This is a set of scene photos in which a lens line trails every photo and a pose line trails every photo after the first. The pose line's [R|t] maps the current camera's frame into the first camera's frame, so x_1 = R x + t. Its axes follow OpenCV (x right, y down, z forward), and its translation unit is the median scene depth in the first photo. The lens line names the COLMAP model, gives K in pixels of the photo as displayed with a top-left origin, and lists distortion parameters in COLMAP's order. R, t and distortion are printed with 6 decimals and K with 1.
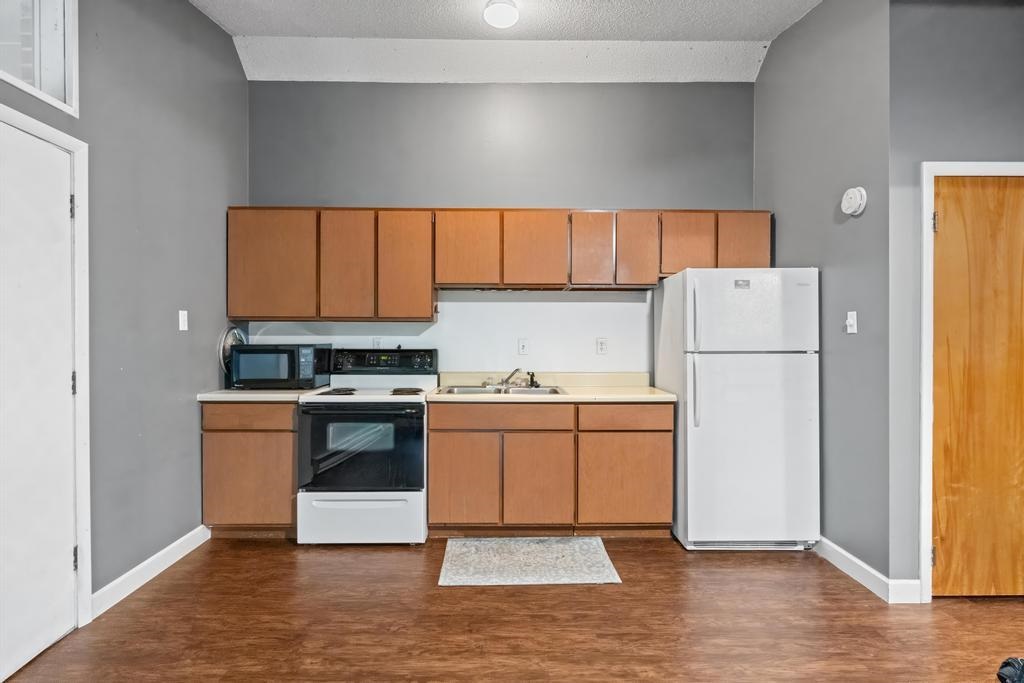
lens RADIAL K [[517.1, 0, 512.0], [0, 517.1, 341.5], [0, 0, 1]] dist [-0.003074, -0.000326]
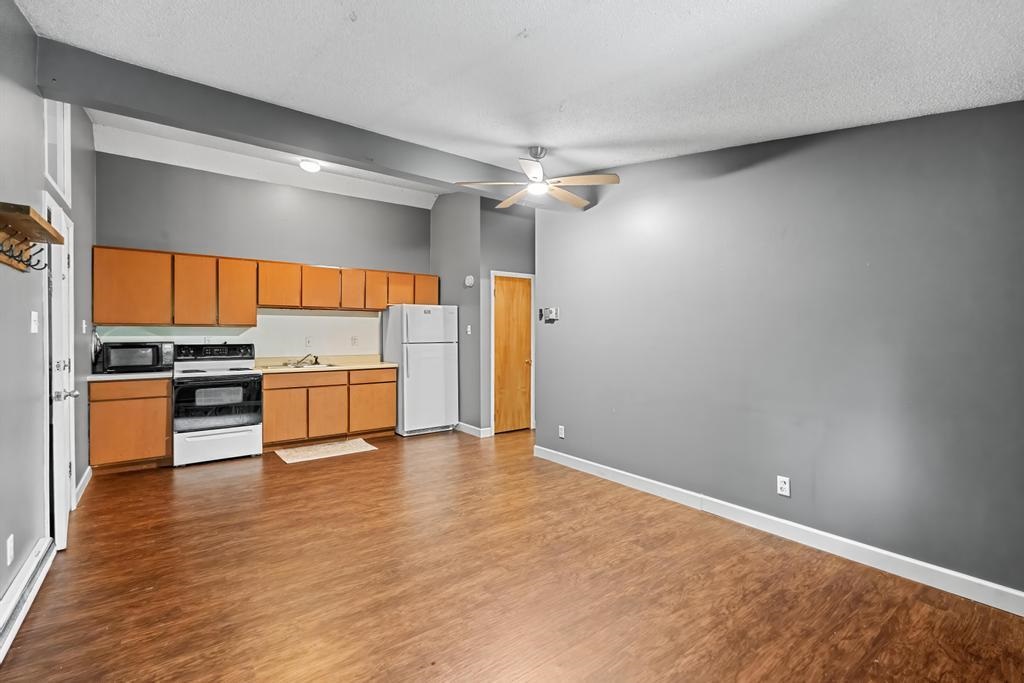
lens RADIAL K [[452.8, 0, 512.0], [0, 452.8, 341.5], [0, 0, 1]] dist [-0.000205, 0.000031]
pose [[0.807168, -0.012346, 0.590192, -0.387200], [0.003629, 0.999866, 0.015953, -0.014033], [-0.590310, -0.010735, 0.807105, -0.743663]]
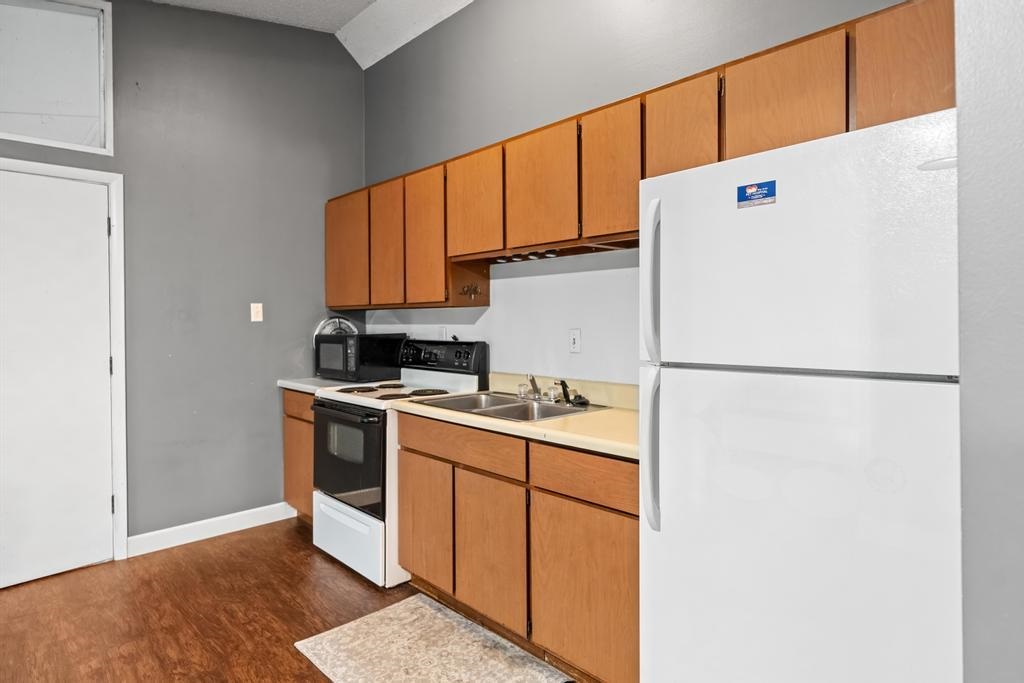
lens RADIAL K [[575.5, 0, 512.4], [0, 575.5, 323.8], [0, 0, 1]] dist [-0.001005, 0.000402]
pose [[0.677412, -0.003274, -0.735596, 0.597314], [0.002498, 0.999995, -0.002151, -0.011891], [0.735599, -0.000380, 0.677417, 0.533717]]
